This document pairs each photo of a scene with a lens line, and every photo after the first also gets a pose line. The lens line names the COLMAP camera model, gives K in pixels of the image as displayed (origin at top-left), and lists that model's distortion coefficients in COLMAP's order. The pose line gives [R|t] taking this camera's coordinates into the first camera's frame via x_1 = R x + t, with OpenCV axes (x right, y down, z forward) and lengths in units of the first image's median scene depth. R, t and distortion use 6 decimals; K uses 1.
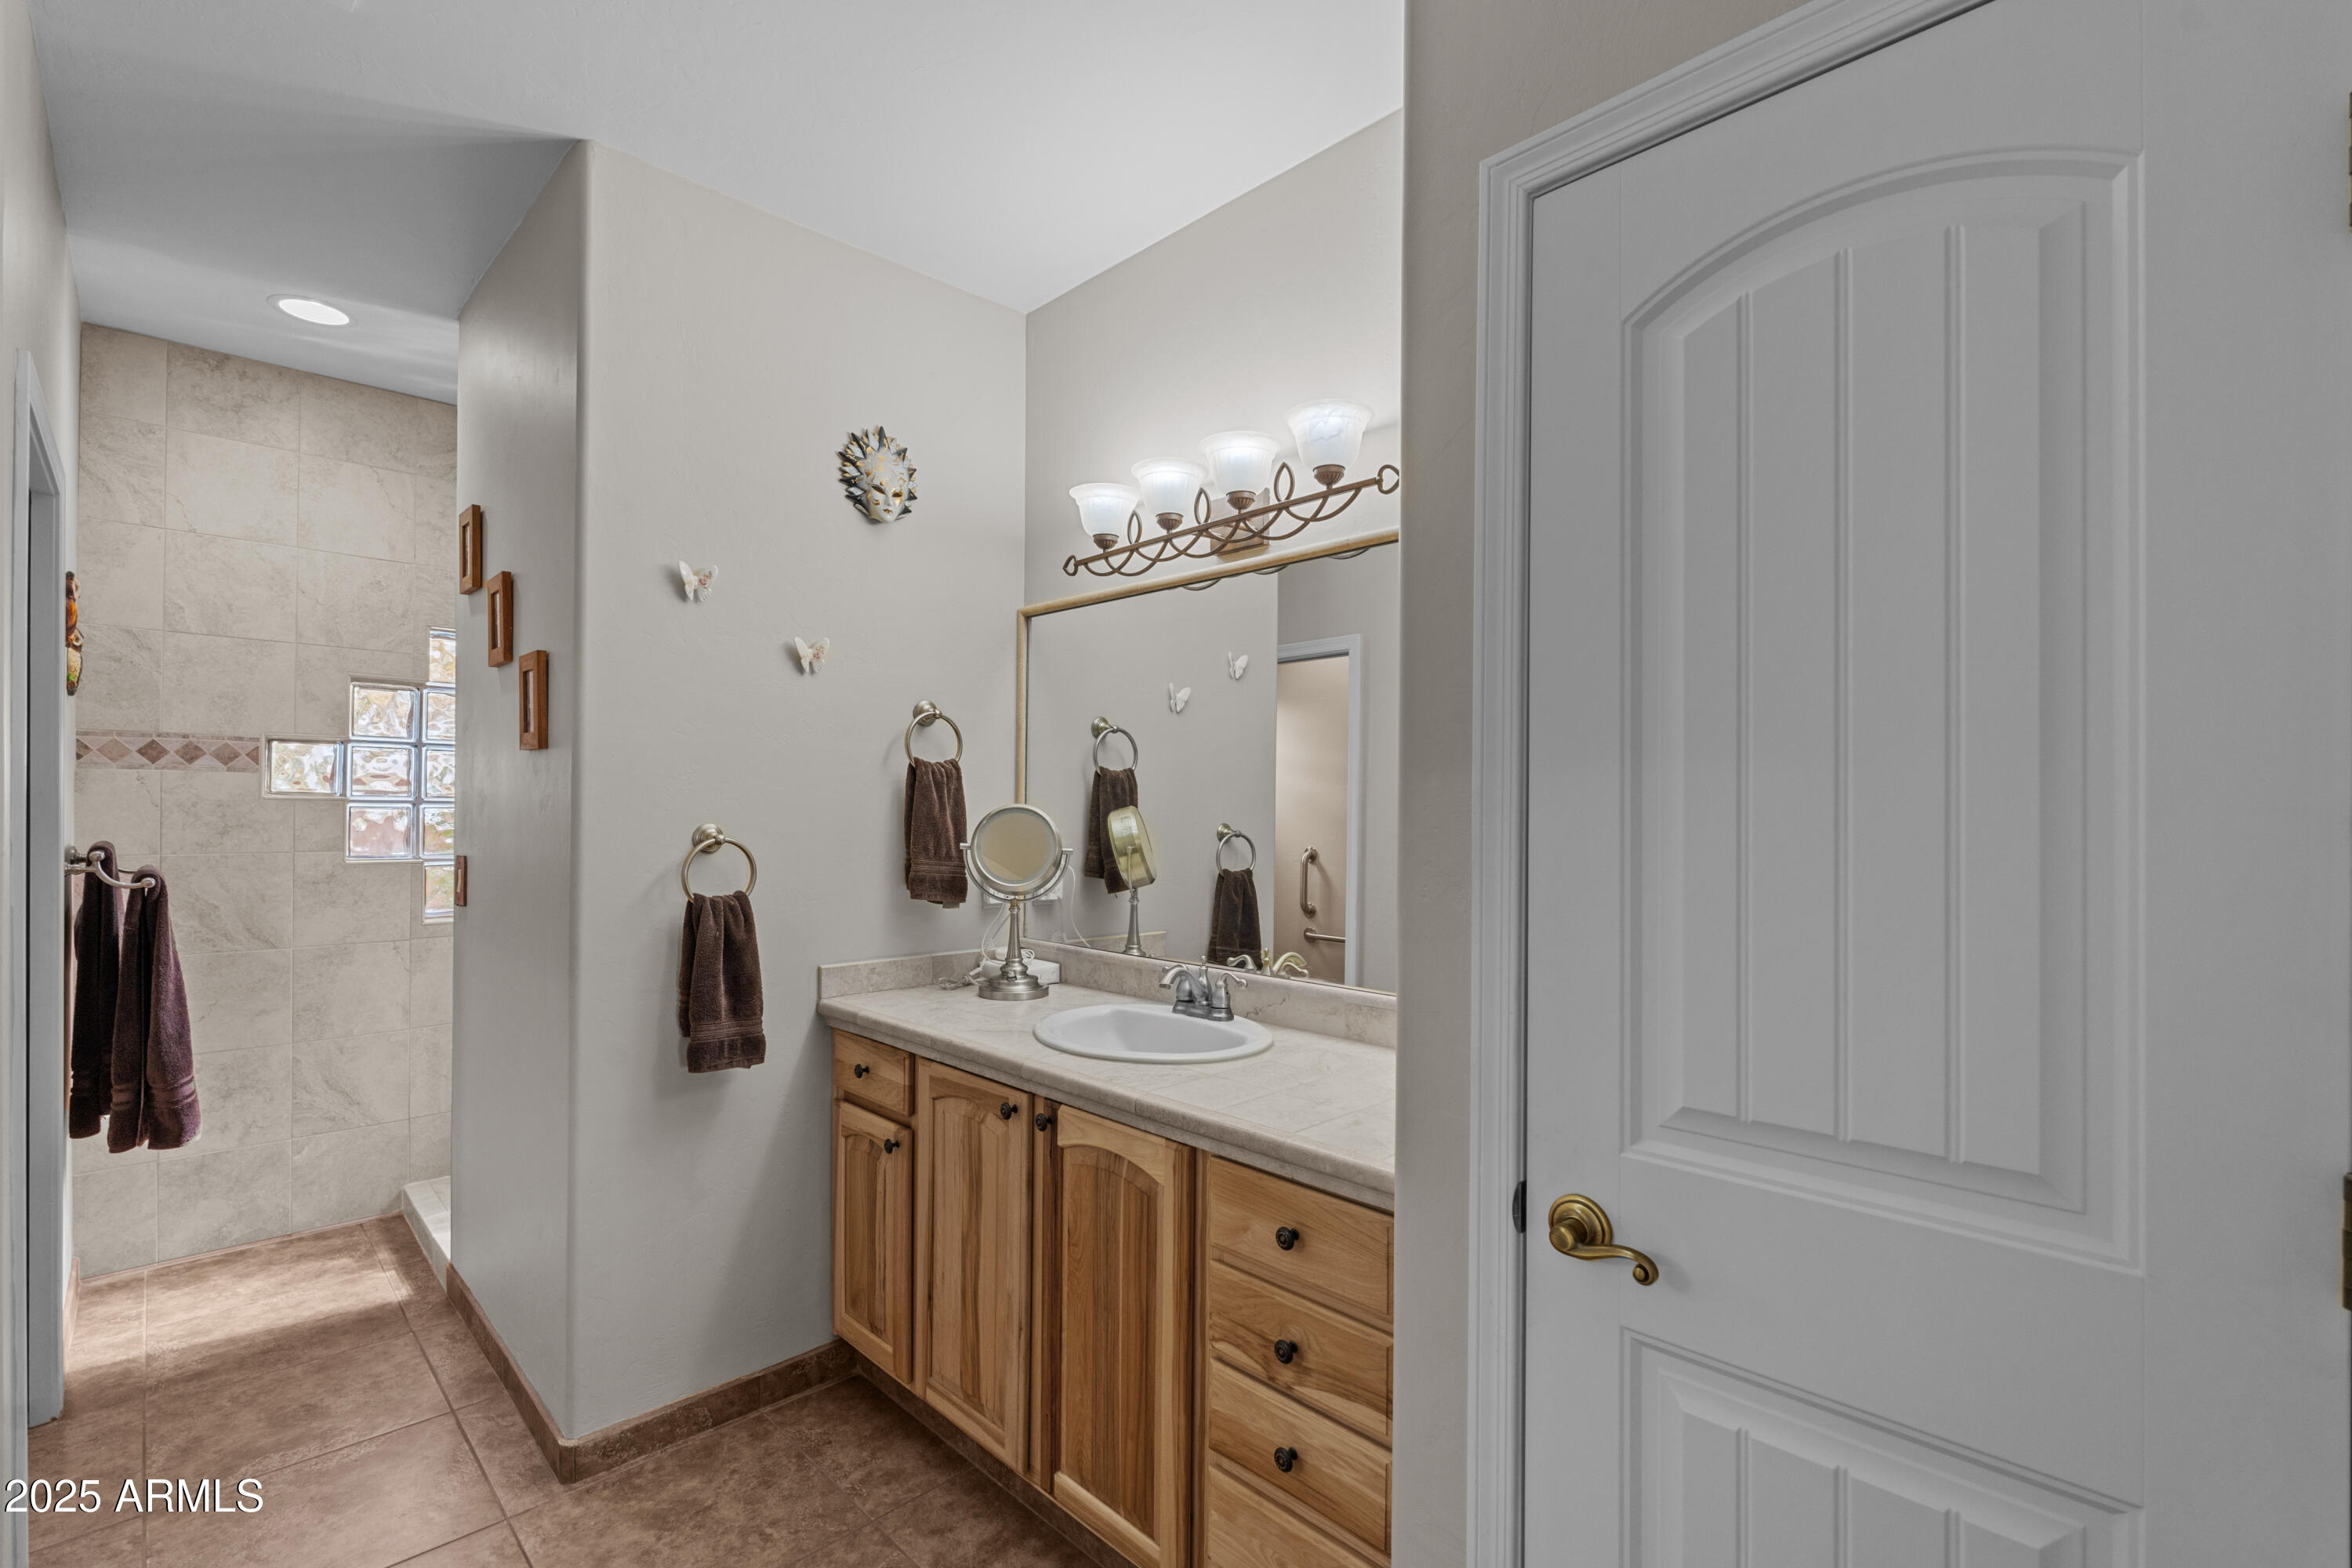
lens RADIAL K [[1037.2, 0, 1175.5], [0, 1037.2, 810.6], [0, 0, 1]] dist [-0.002310, -0.000175]
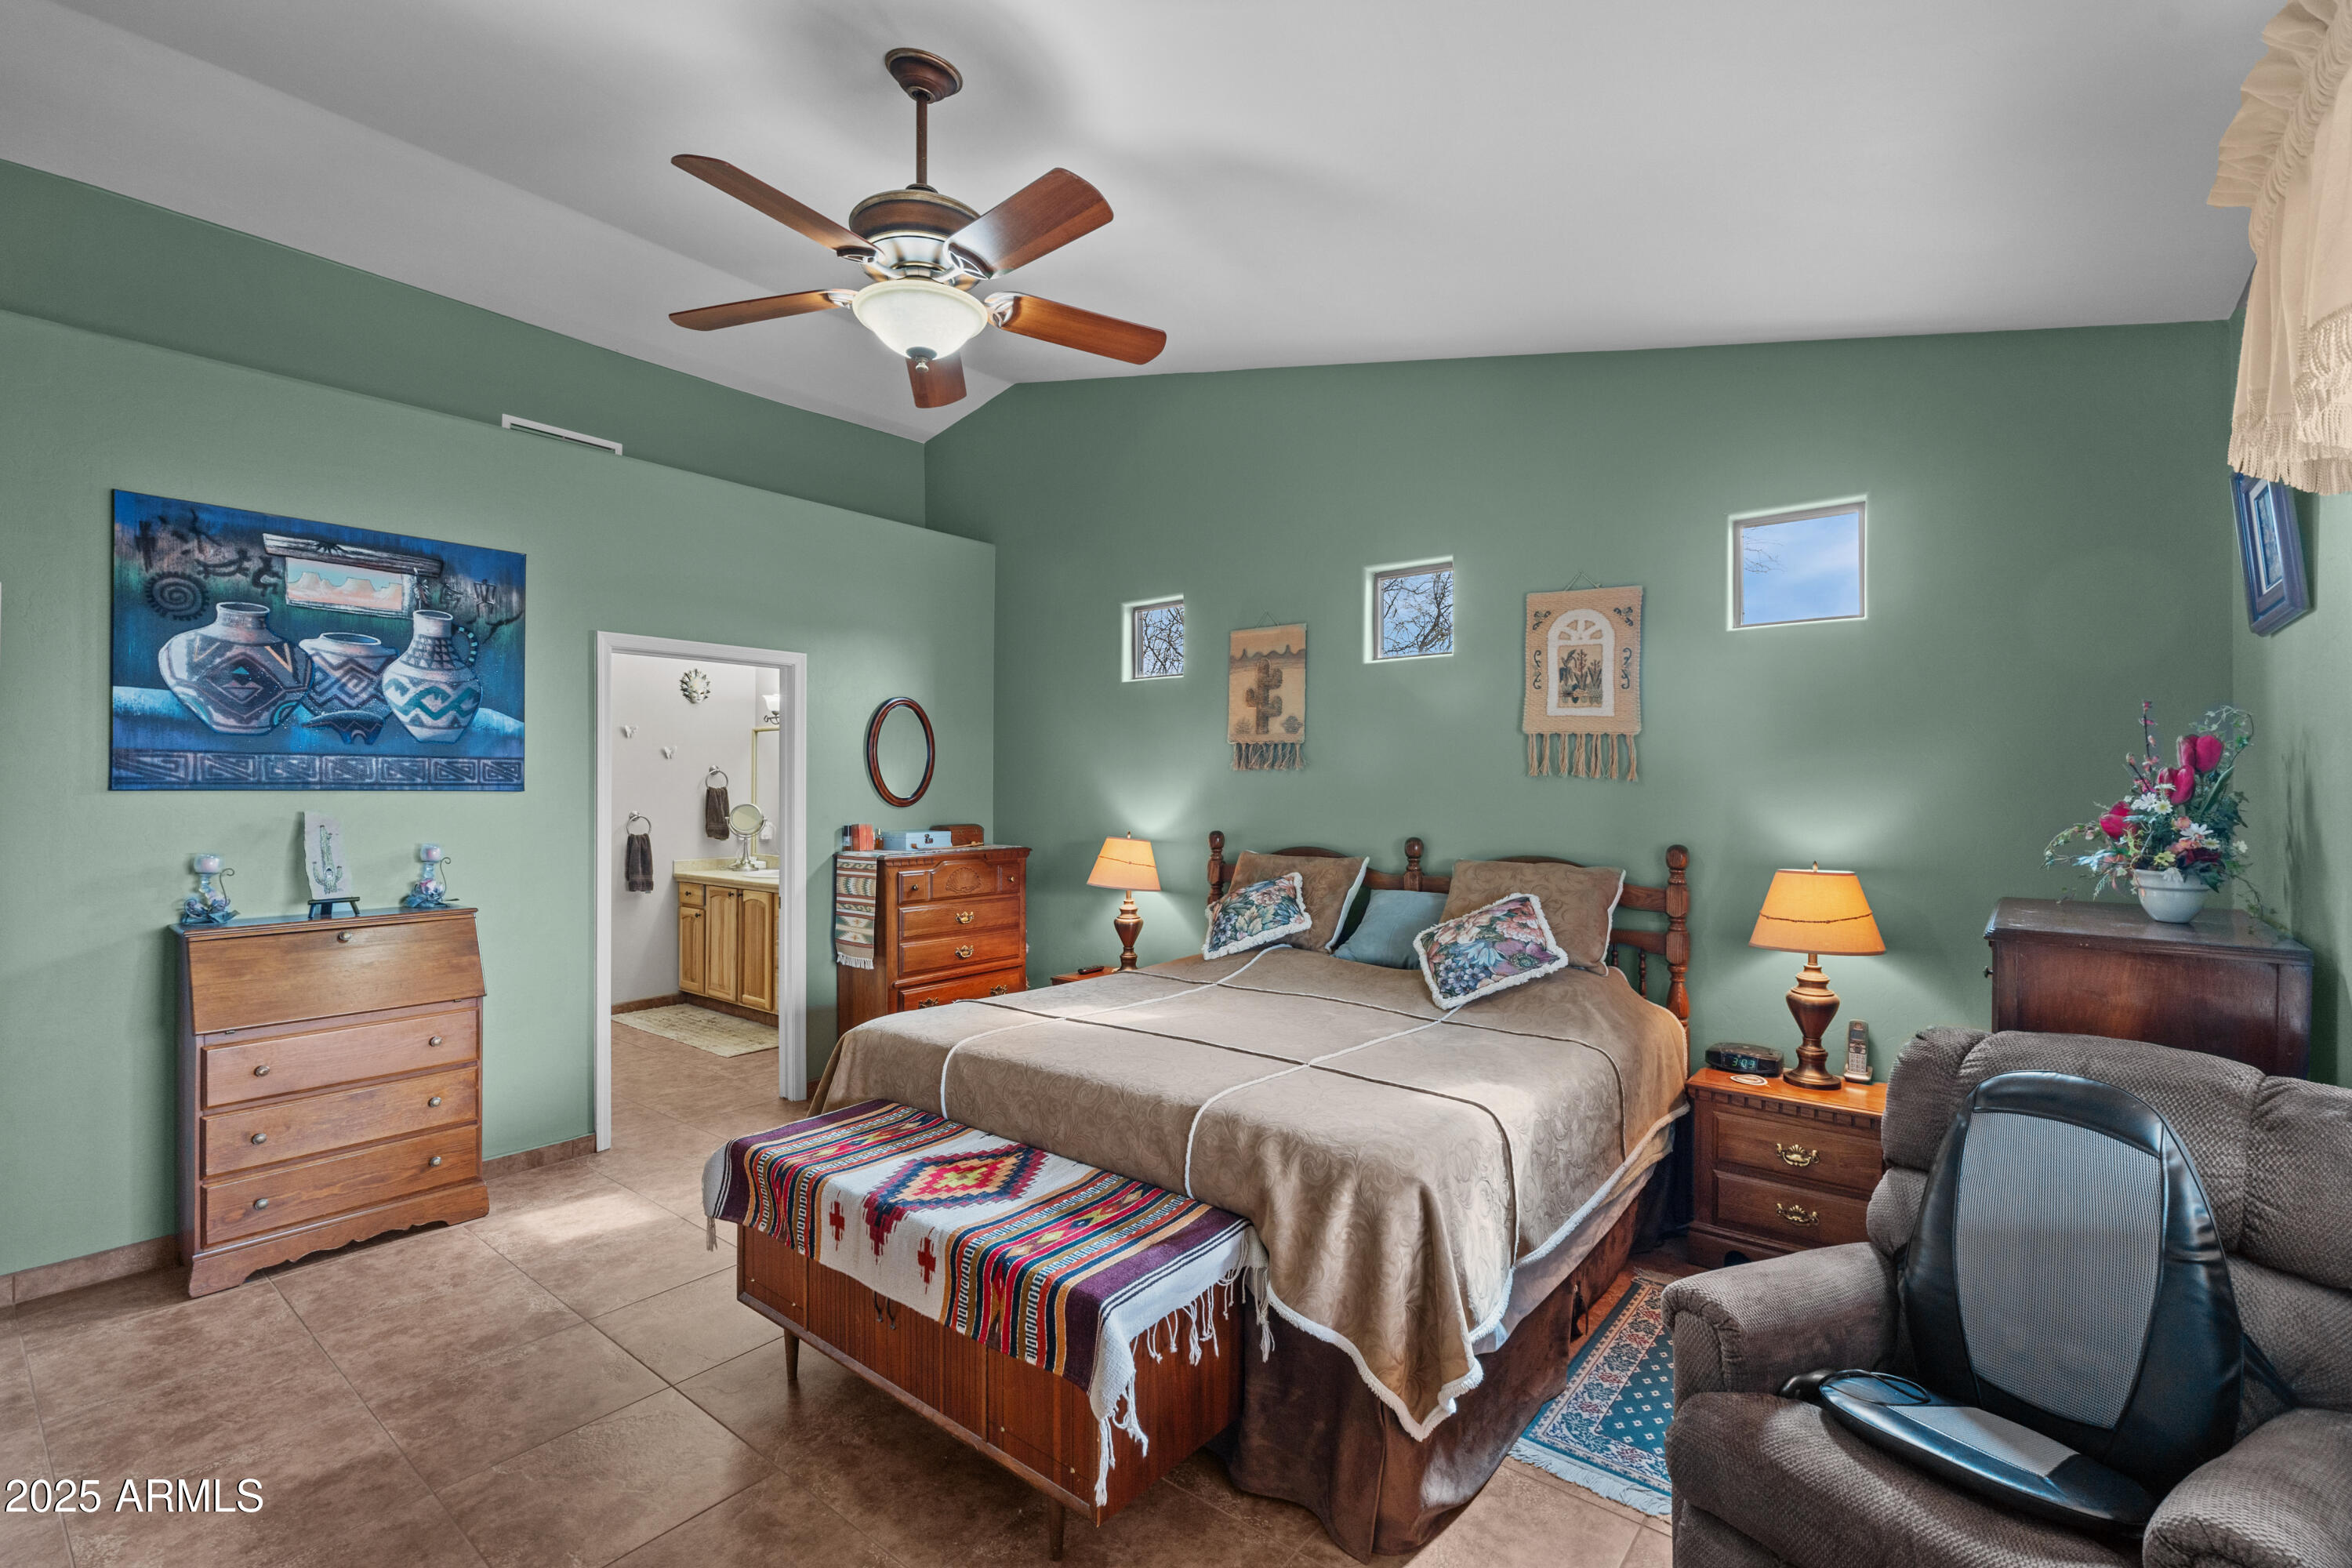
lens RADIAL K [[1040.4, 0, 1176.0], [0, 1040.4, 784.0], [0, 0, 1]] dist [-0.003613, -0.000033]
pose [[0.993666, -0.004560, 0.112281, 0.773511], [0.005666, 0.999939, -0.009532, -0.028083], [-0.112231, 0.010107, 0.993631, -2.175600]]
